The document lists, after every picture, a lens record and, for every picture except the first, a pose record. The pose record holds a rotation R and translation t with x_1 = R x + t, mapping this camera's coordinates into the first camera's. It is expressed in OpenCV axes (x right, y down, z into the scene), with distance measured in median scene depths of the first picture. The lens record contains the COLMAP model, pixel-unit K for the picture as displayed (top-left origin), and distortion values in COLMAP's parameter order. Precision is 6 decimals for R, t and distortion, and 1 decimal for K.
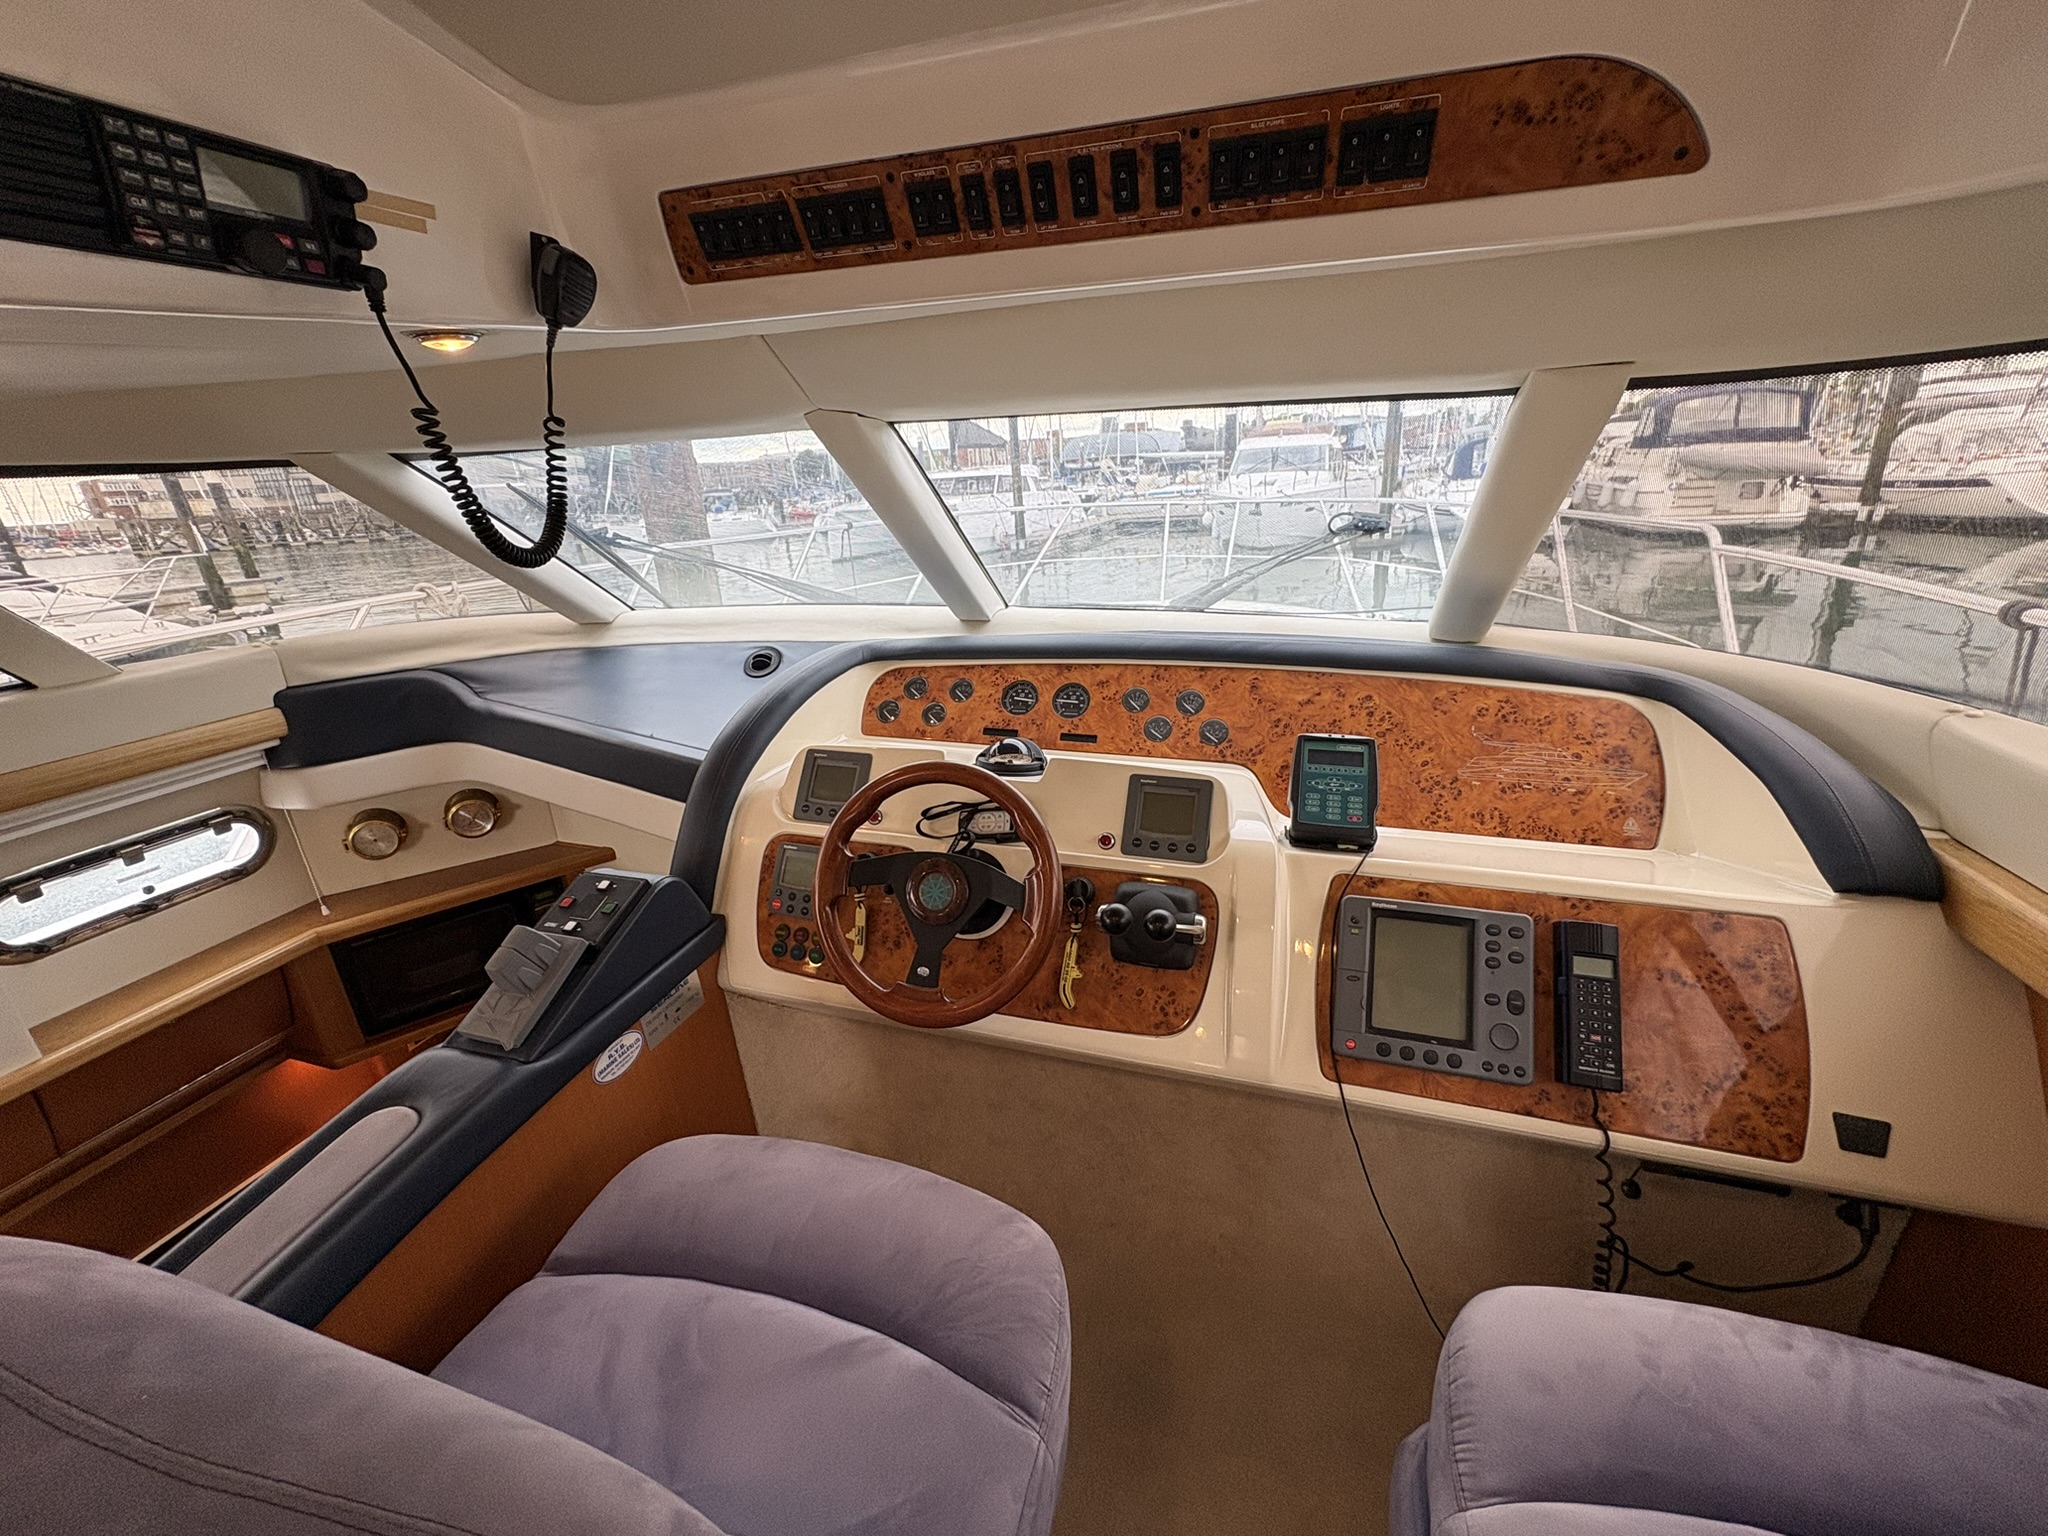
lens RADIAL K [[815.9, 0, 1050.3], [0, 815.9, 749.8], [0, 0, 1]] dist [-0.001925, 0.000158]
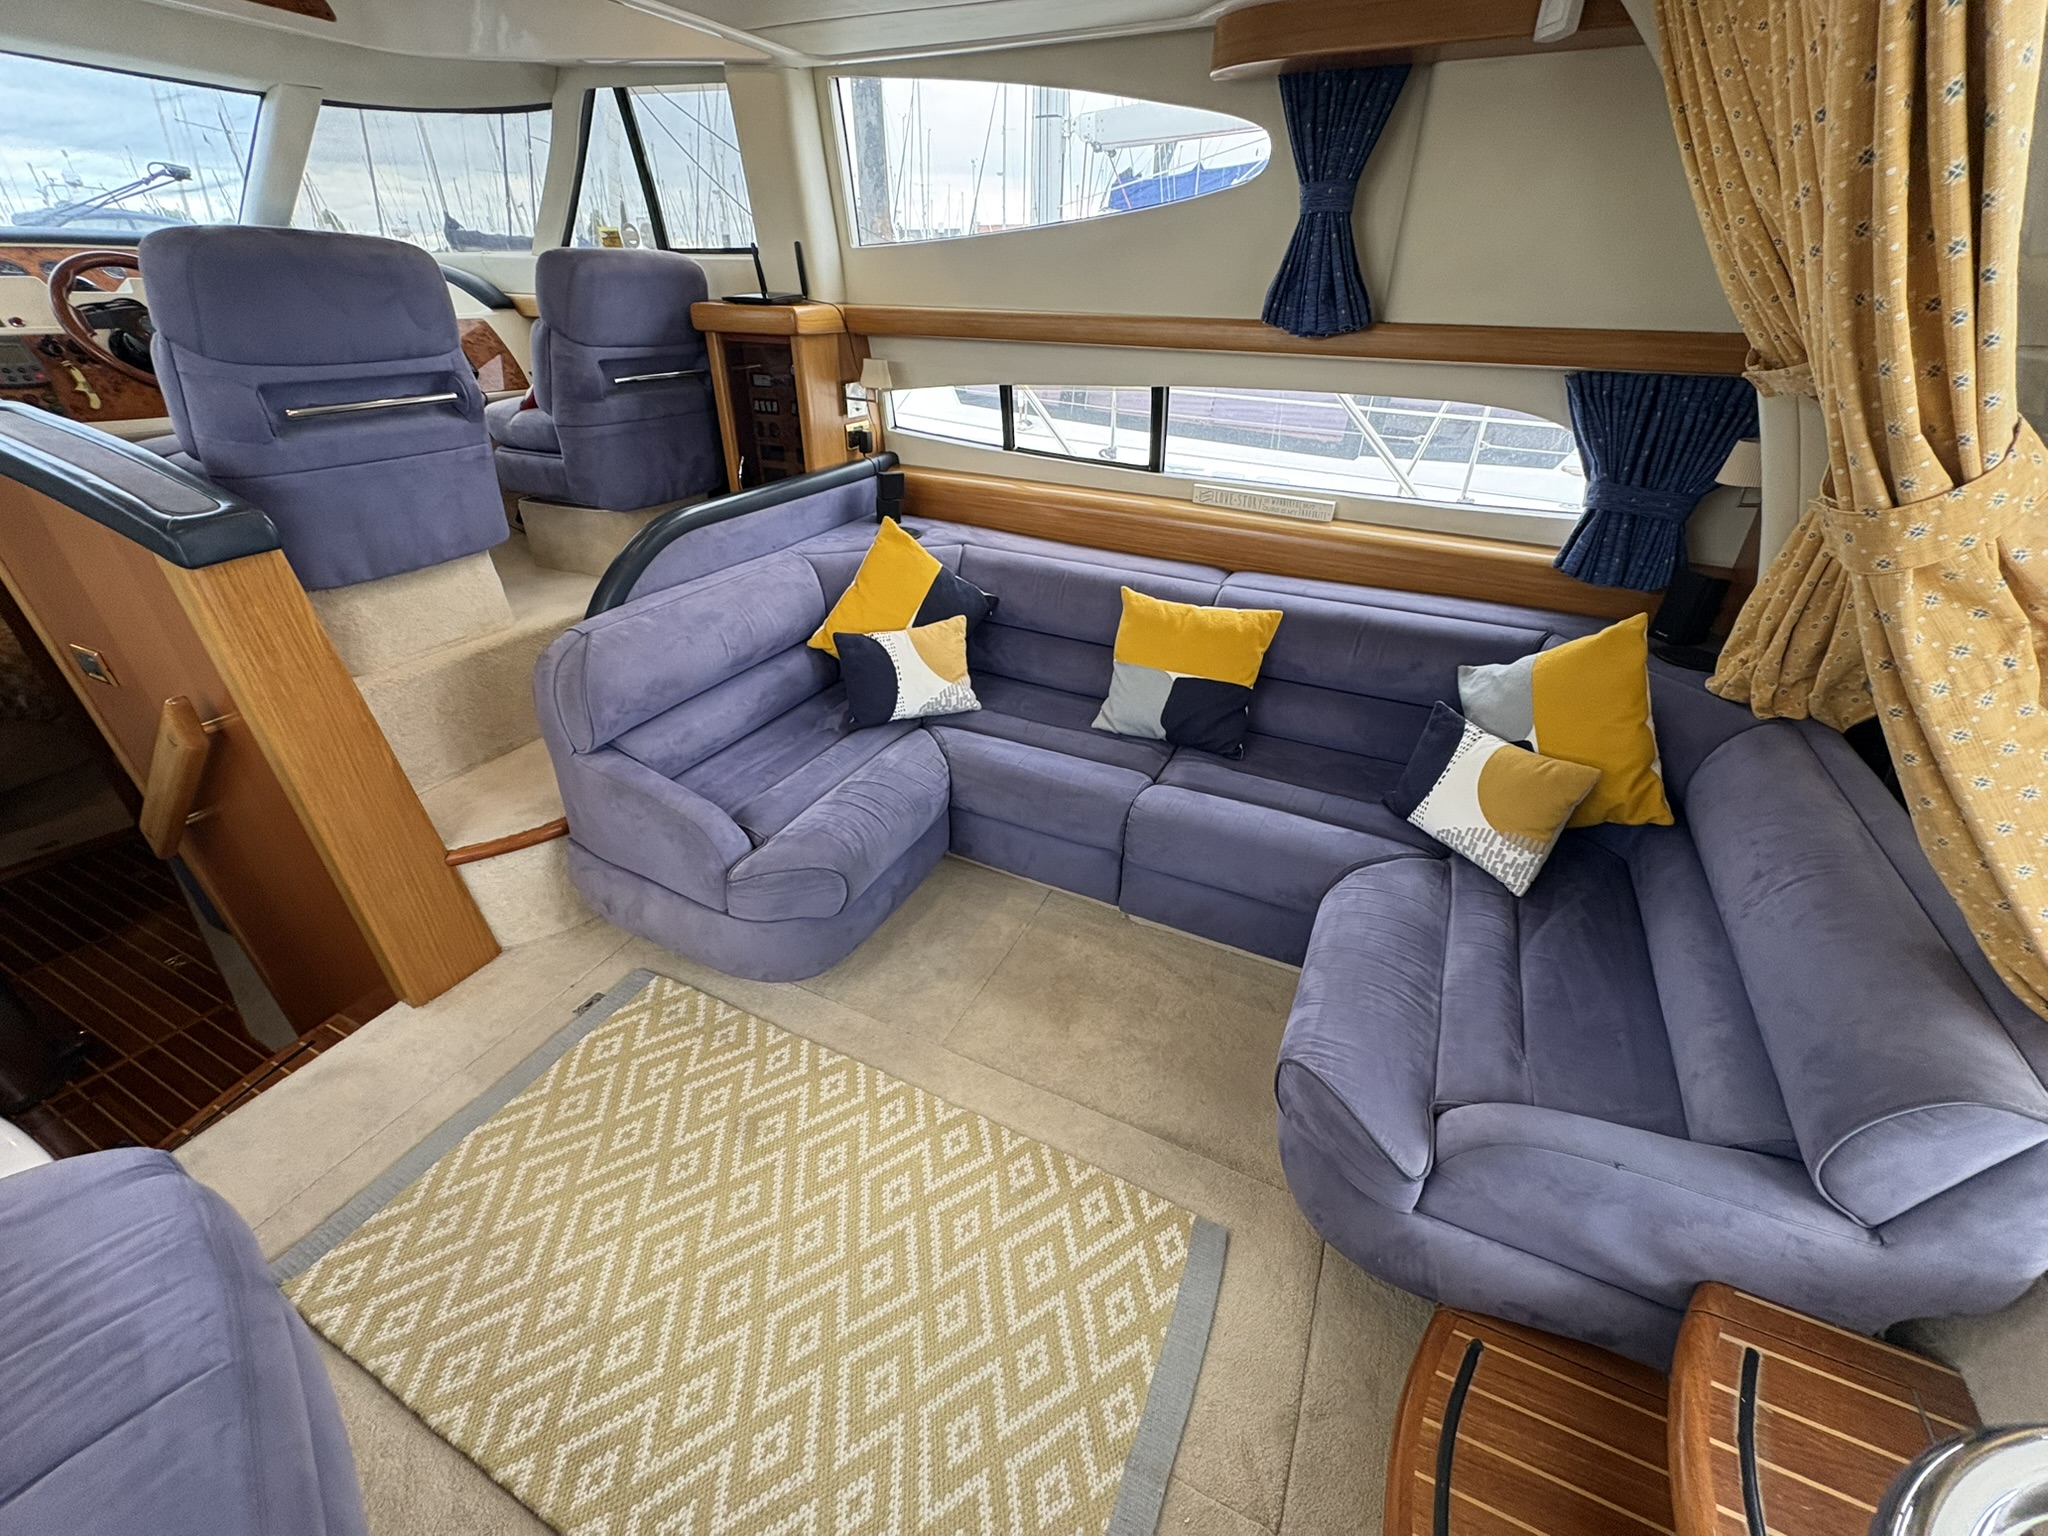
lens RADIAL K [[815.9, 0, 1027.8], [0, 815.9, 768.3], [0, 0, 1]] dist [-0.001925, 0.000158]
pose [[0.139497, -0.461811, 0.875940, -1.098779], [0.305790, 0.861444, 0.405470, 0.501412], [-0.941824, 0.211292, 0.261386, -0.663563]]
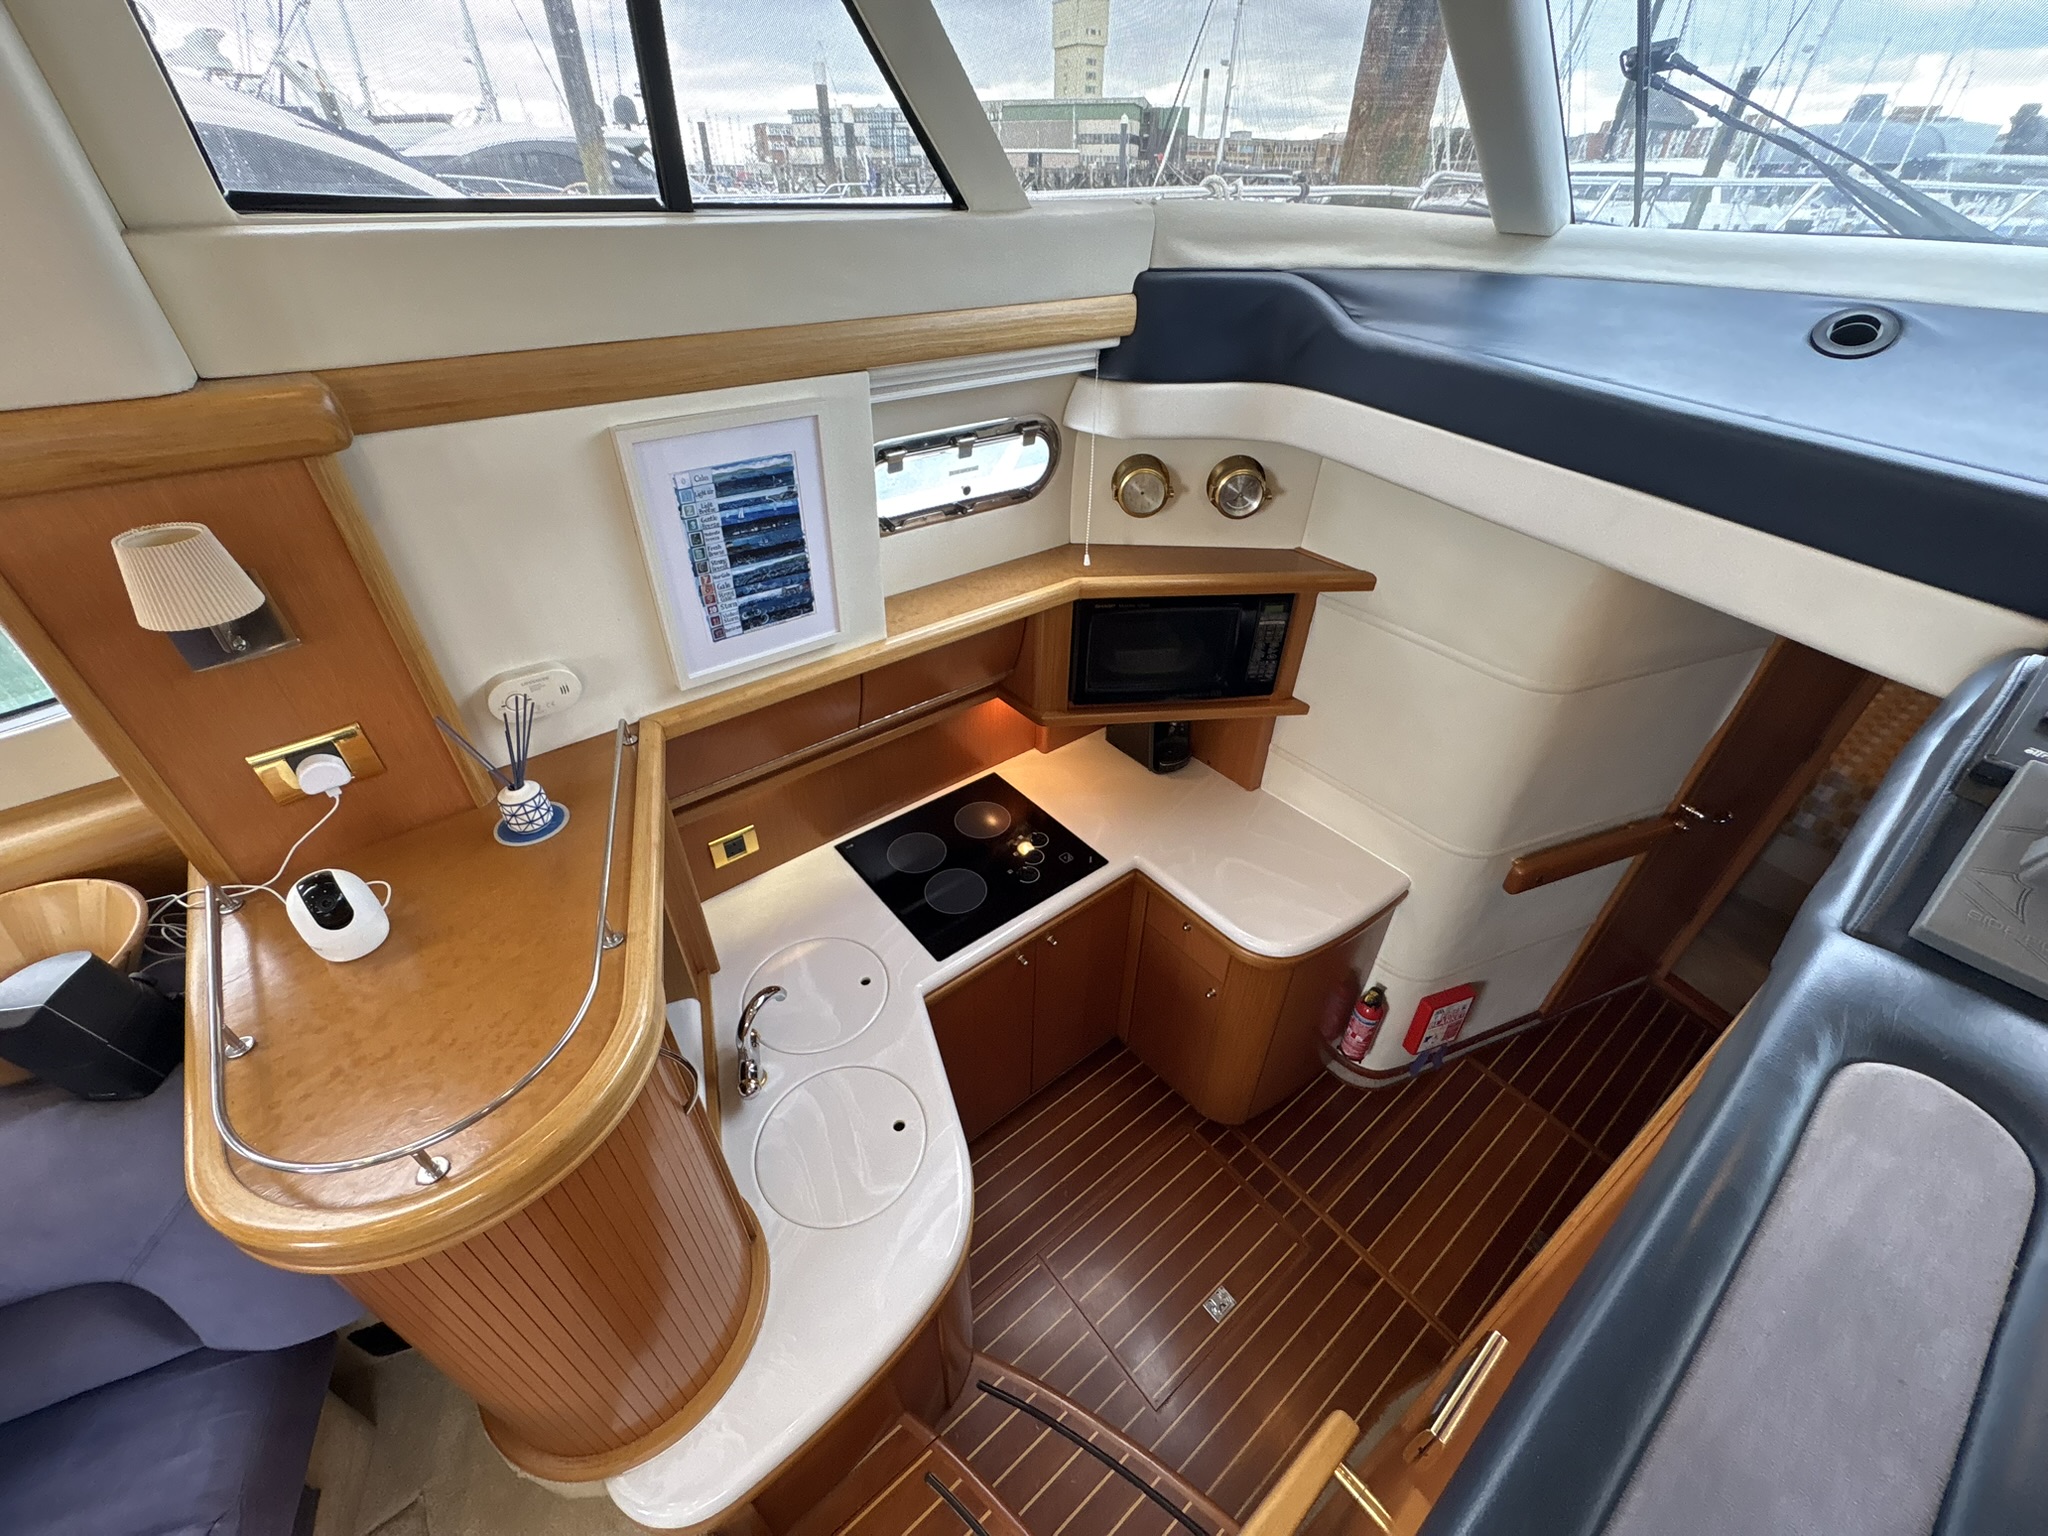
lens RADIAL K [[815.9, 0, 1021.8], [0, 815.9, 768.0], [0, 0, 1]] dist [-0.001925, 0.000158]
pose [[0.829276, 0.377545, -0.412022, -0.525949], [-0.232273, 0.903438, 0.360346, 0.103709], [0.508283, -0.203125, 0.836892, 0.176931]]
